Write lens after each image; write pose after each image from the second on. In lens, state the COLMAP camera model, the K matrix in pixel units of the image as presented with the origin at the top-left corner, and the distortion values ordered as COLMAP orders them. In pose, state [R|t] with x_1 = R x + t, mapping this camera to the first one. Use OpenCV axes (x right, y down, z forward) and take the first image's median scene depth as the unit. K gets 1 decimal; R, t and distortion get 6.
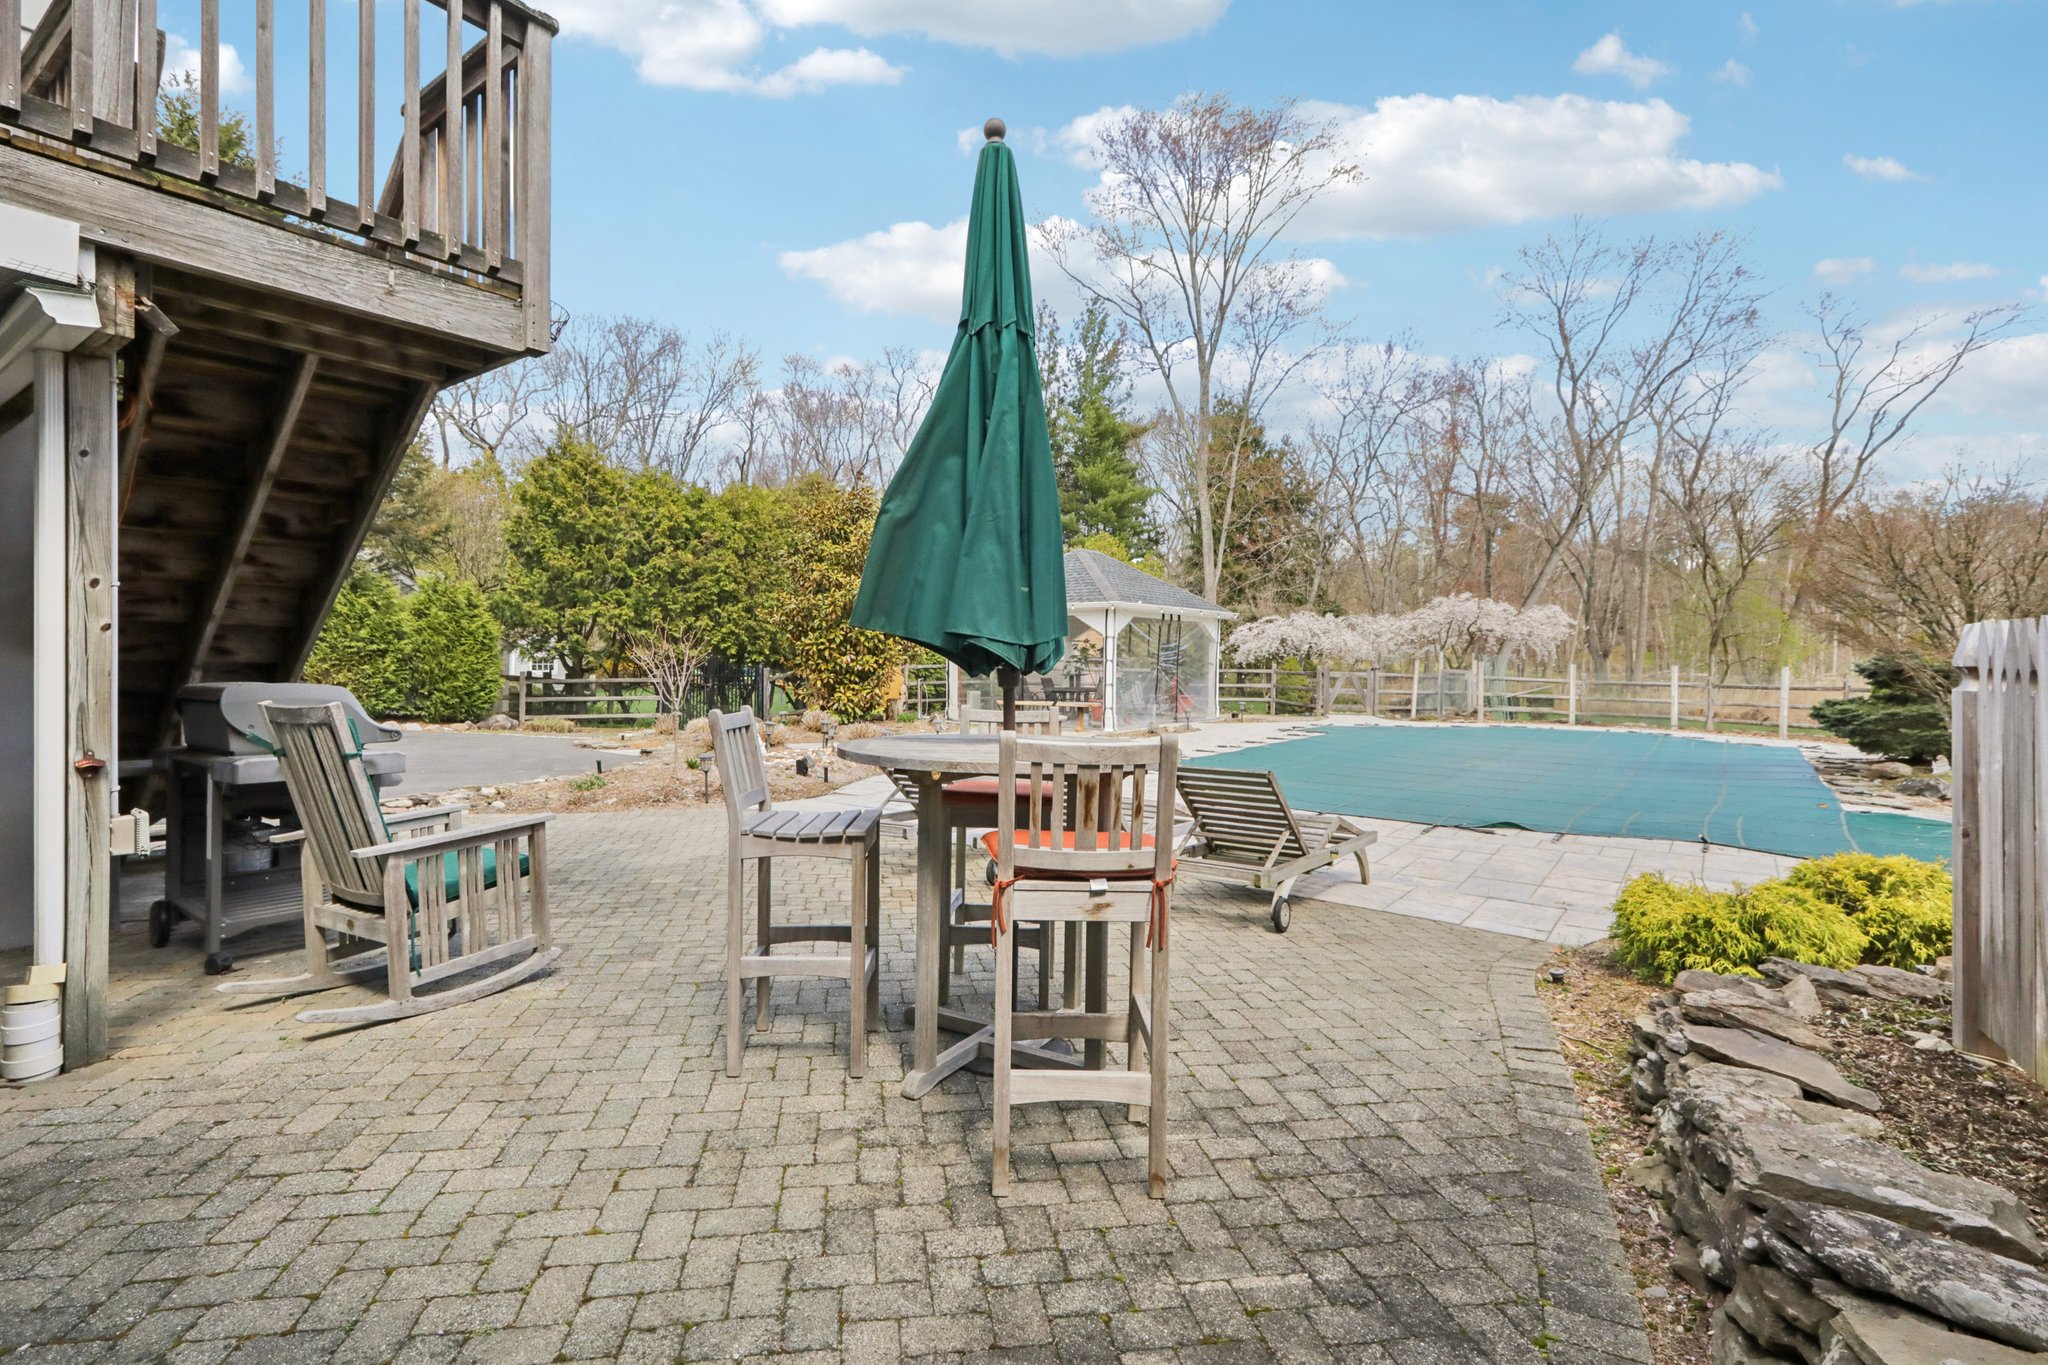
lens RADIAL K [[928.3, 0, 1017.9], [0, 928.3, 701.3], [0, 0, 1]] dist [0.001477, 0.002575]
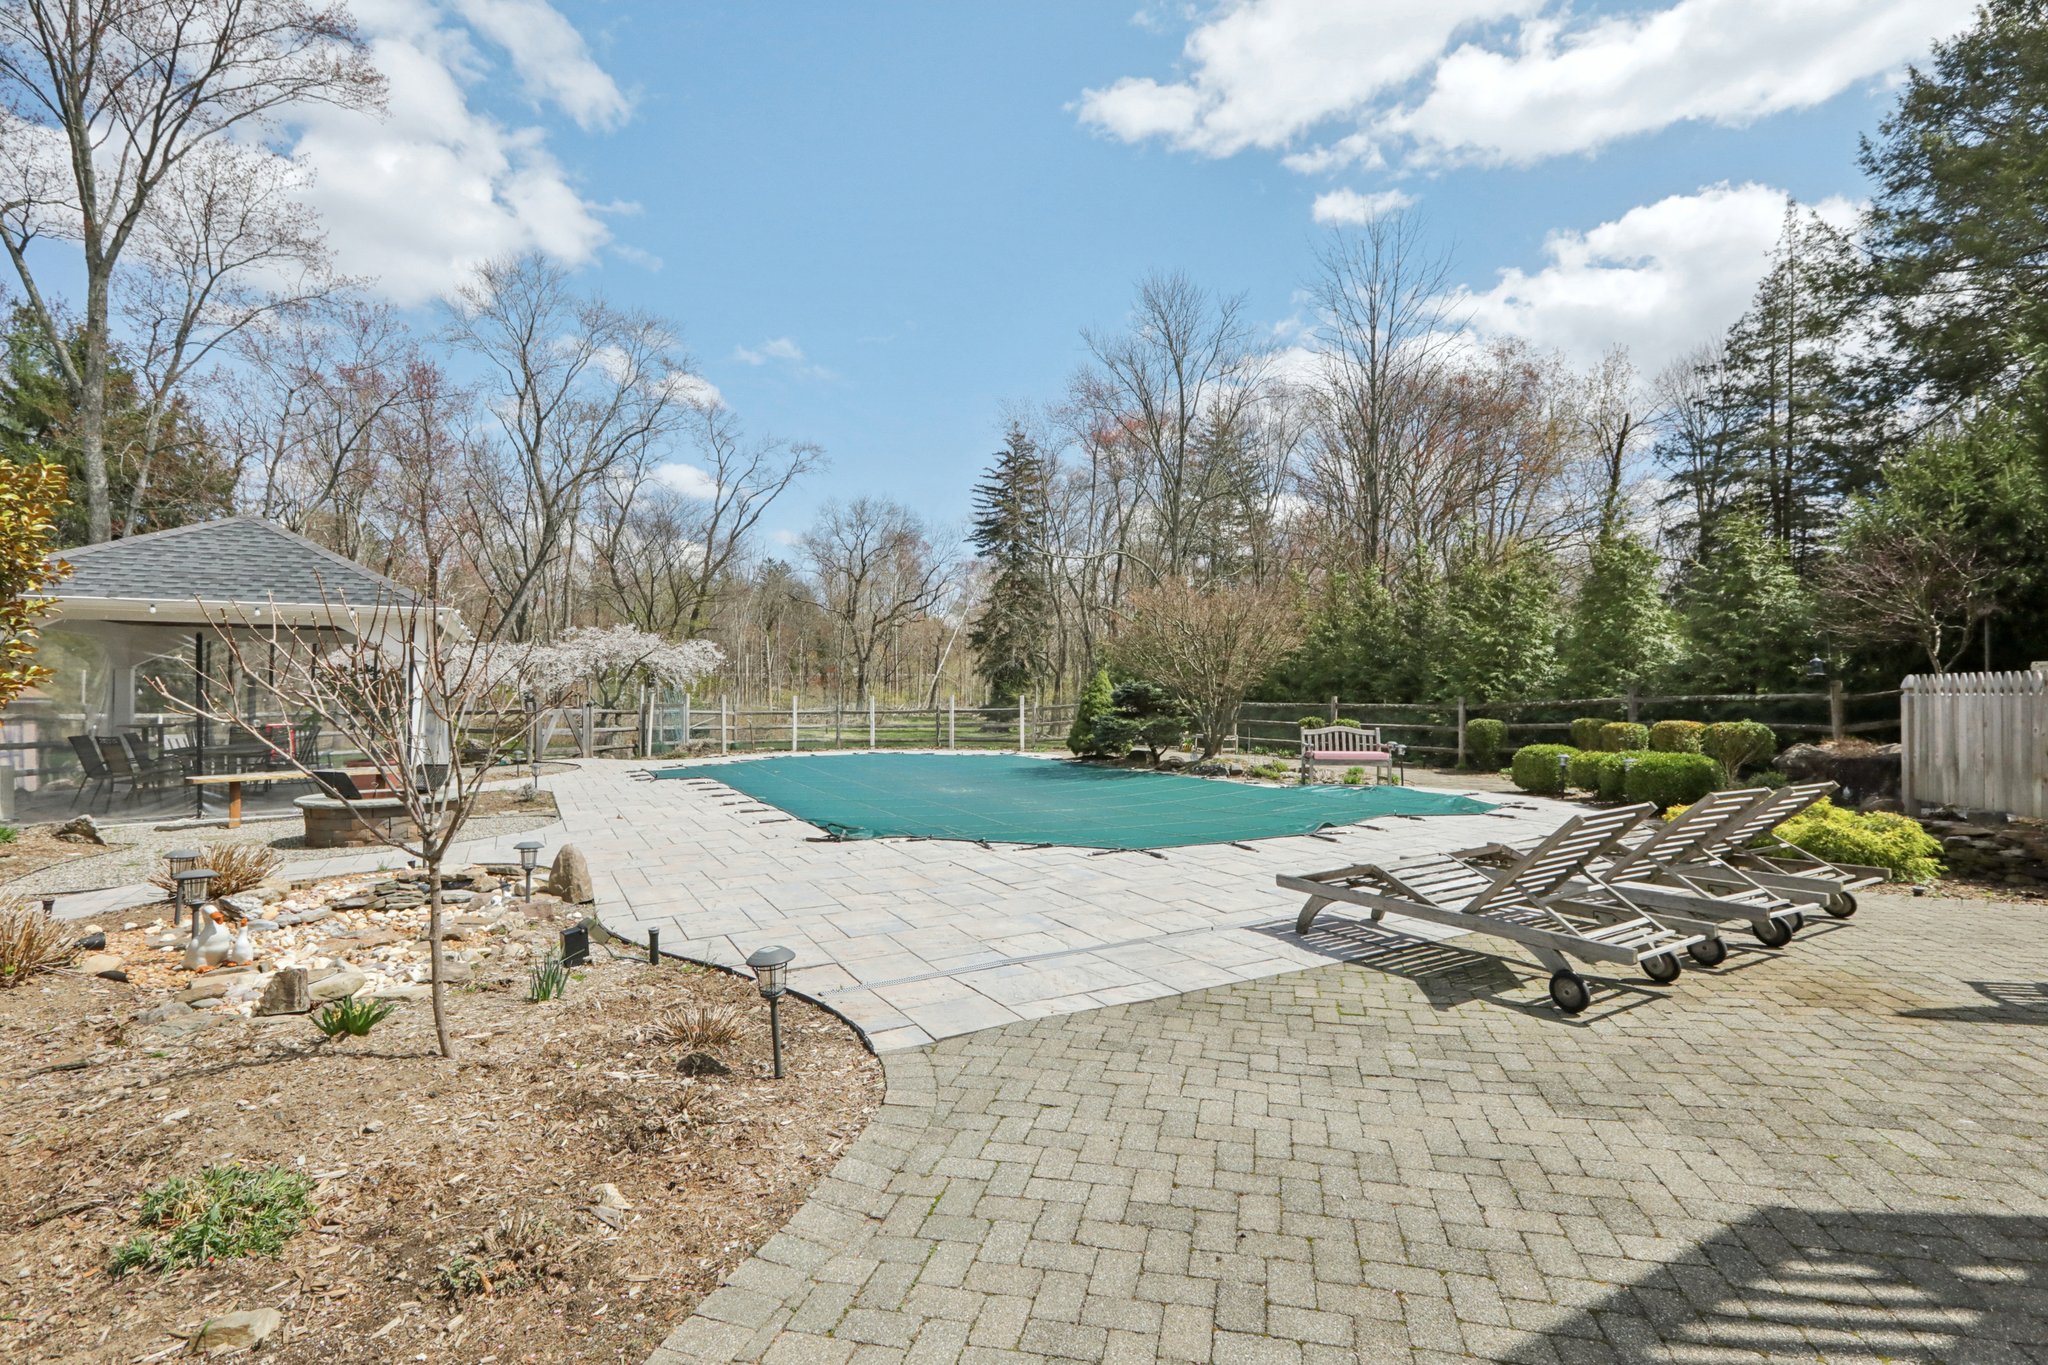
lens RADIAL K [[928.3, 0, 1026.2], [0, 928.3, 700.0], [0, 0, 1]] dist [0.001477, 0.002575]
pose [[0.417300, -0.018109, 0.908588, -0.105382], [0.057094, 0.998349, -0.006324, -0.005004], [-0.906973, 0.054514, 0.417645, 0.117206]]
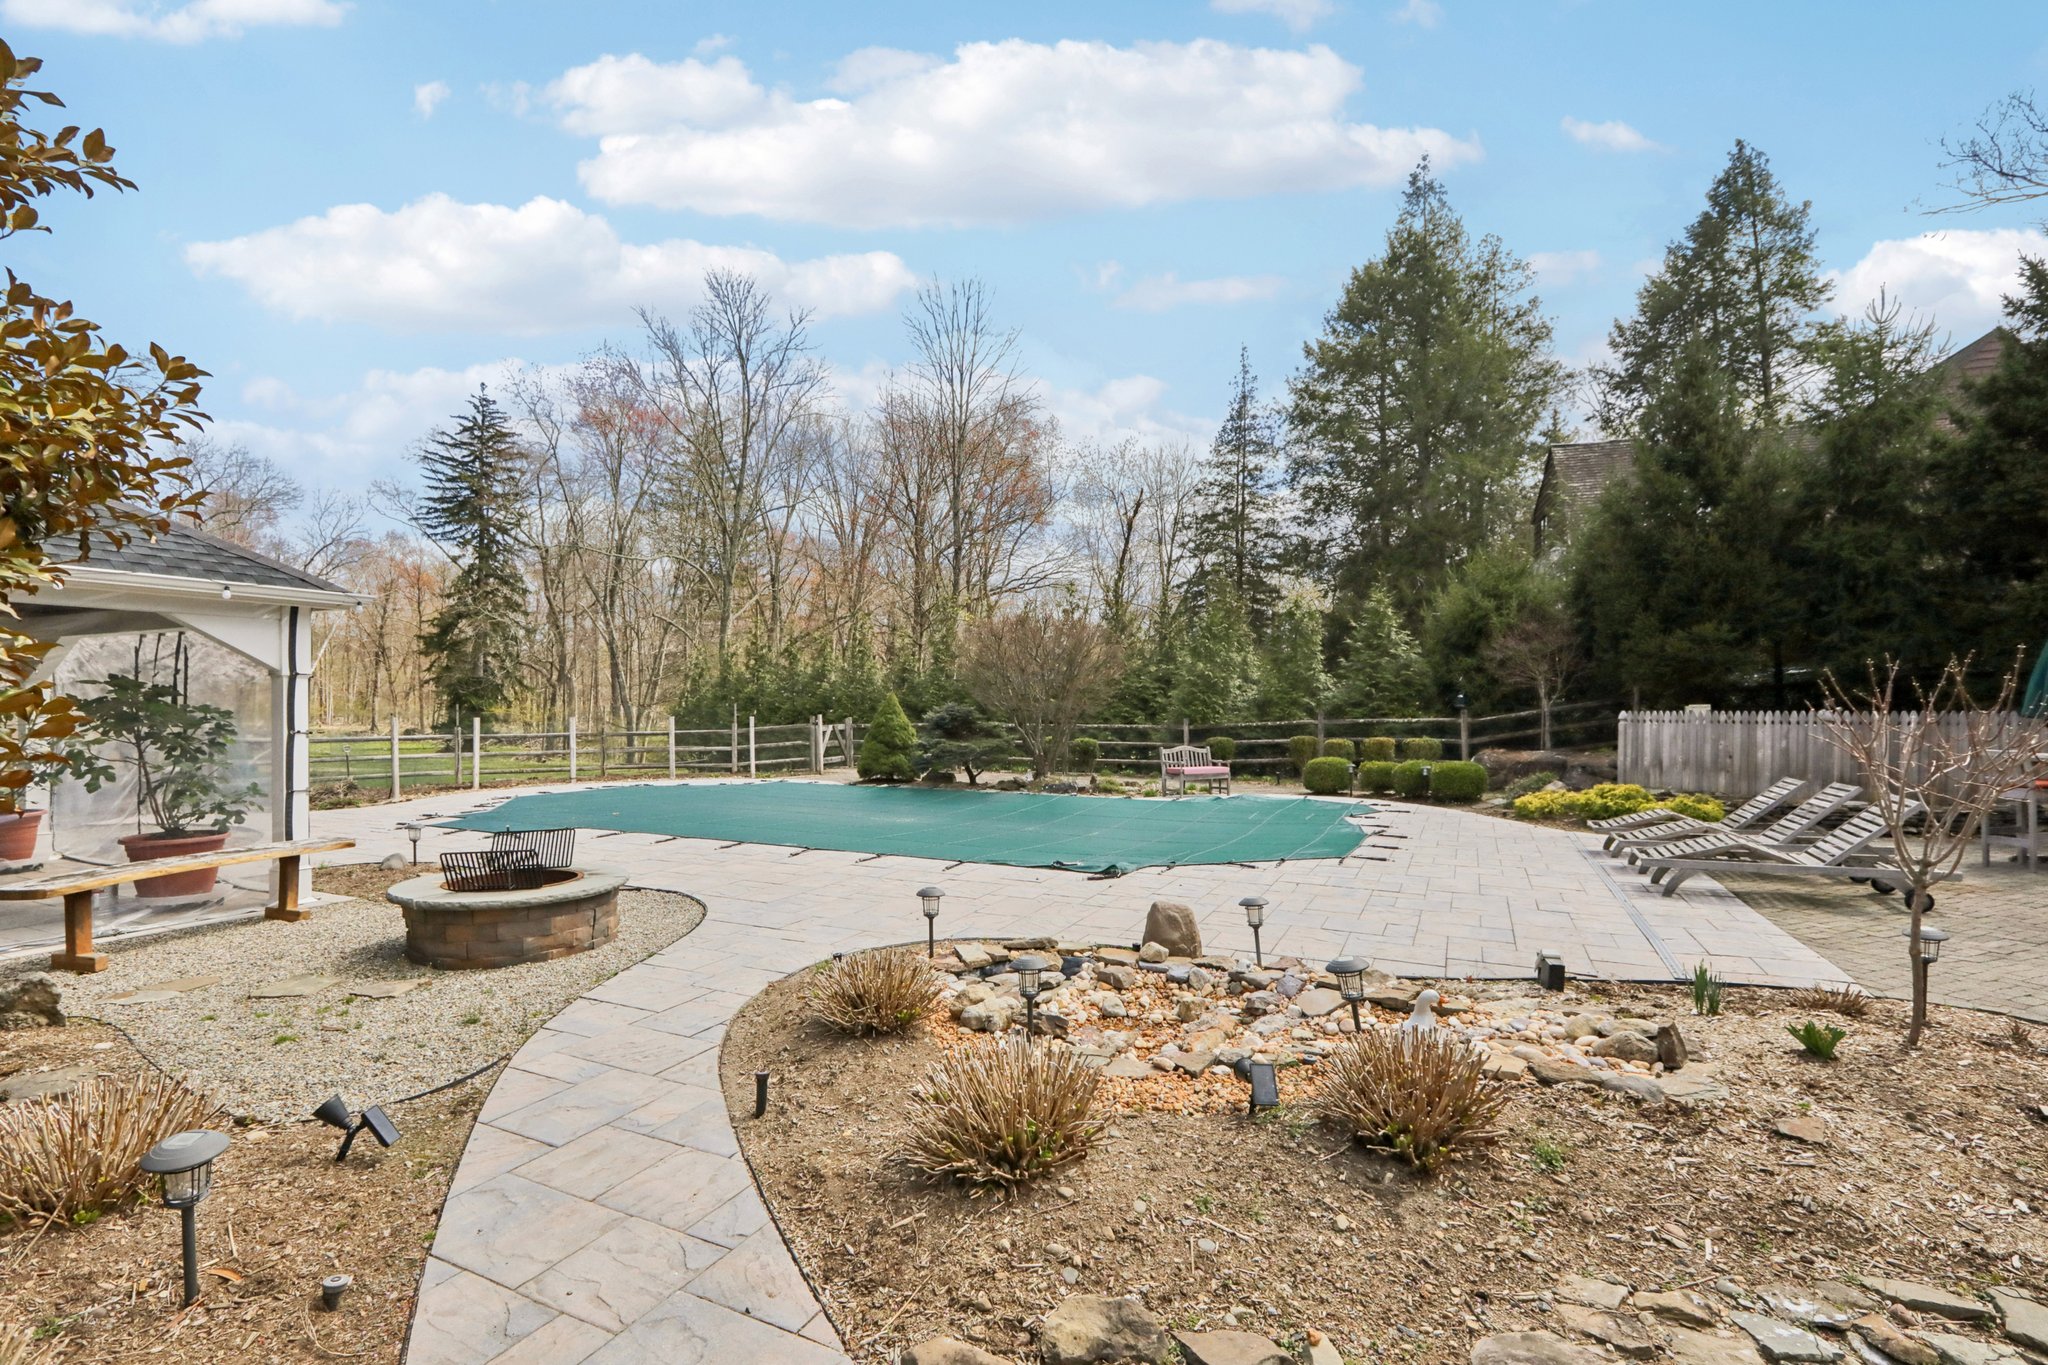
lens RADIAL K [[928.3, 0, 1023.5], [0, 928.3, 742.5], [0, 0, 1]] dist [0.001477, 0.002575]
pose [[-0.182203, -0.048349, 0.982071, -0.123754], [0.049932, 0.997047, 0.058351, -0.016189], [-0.981992, 0.059668, -0.179251, 0.257246]]
